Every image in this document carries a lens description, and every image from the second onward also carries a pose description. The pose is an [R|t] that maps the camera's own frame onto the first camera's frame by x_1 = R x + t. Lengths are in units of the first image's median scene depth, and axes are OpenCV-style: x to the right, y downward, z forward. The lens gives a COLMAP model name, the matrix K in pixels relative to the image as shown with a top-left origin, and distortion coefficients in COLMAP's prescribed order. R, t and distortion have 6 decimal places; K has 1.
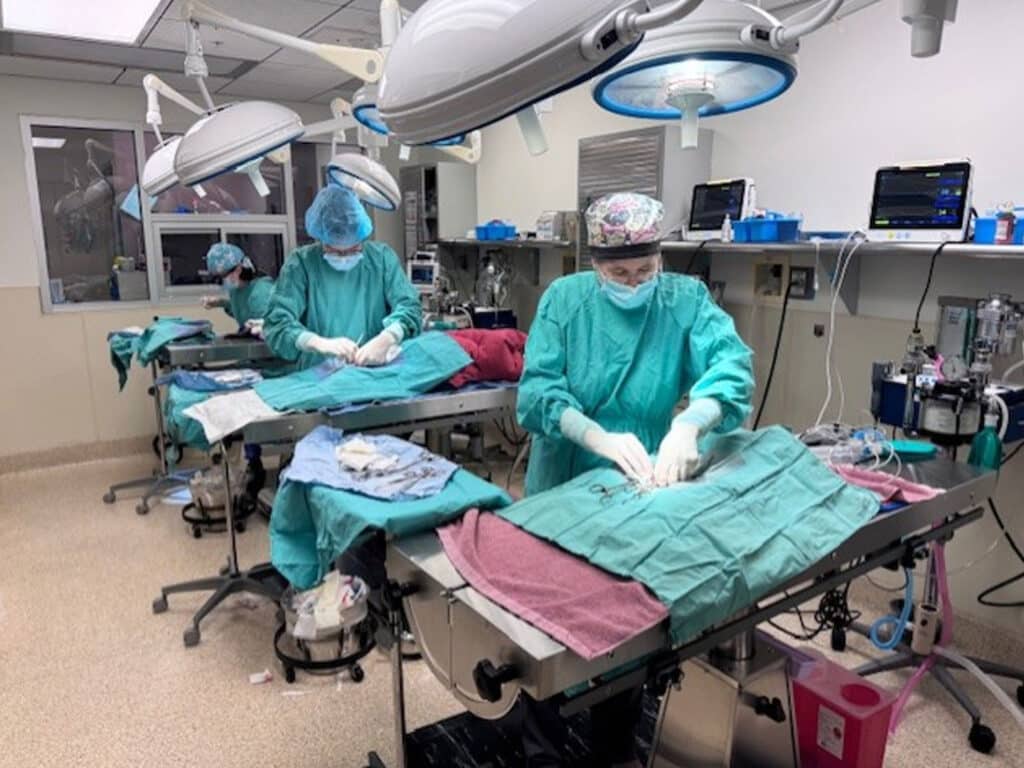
lens RADIAL K [[728.7, 0, 527.4], [0, 728.7, 323.3], [0, 0, 1]] dist [0.061056, -0.148765]
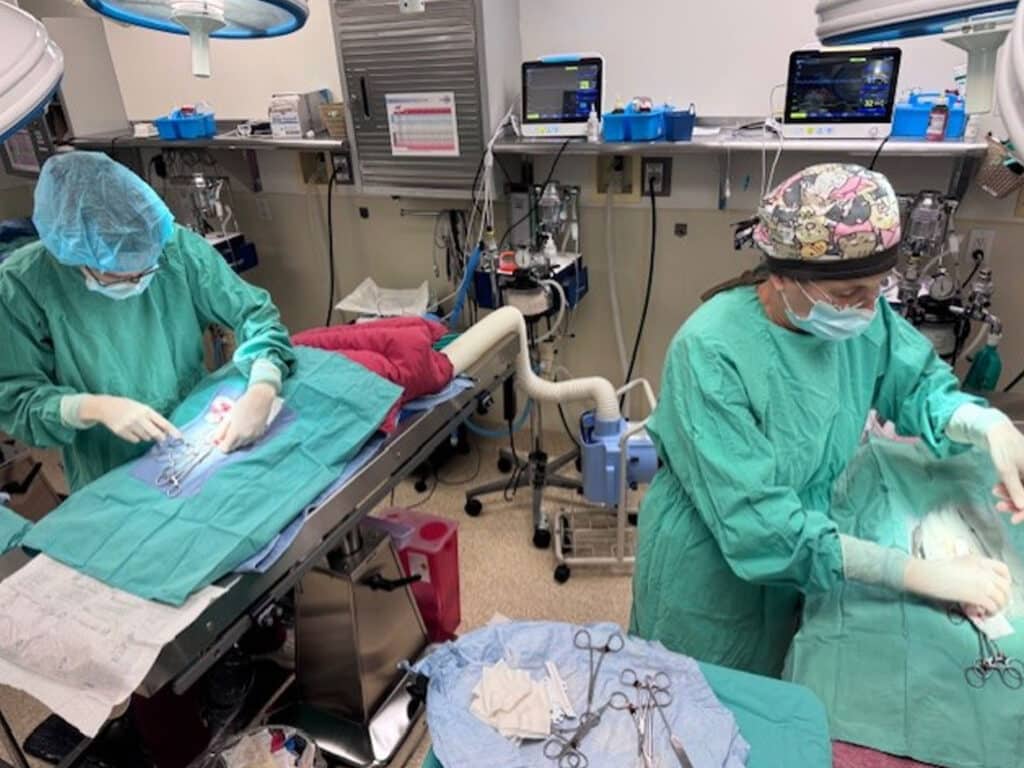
lens RADIAL K [[728.7, 0, 527.4], [0, 728.7, 323.3], [0, 0, 1]] dist [0.061056, -0.148765]
pose [[0.849171, -0.214332, 0.482670, -0.268219], [0.104528, 0.964074, 0.244204, -0.144512], [-0.517670, -0.156919, 0.841067, 0.385911]]
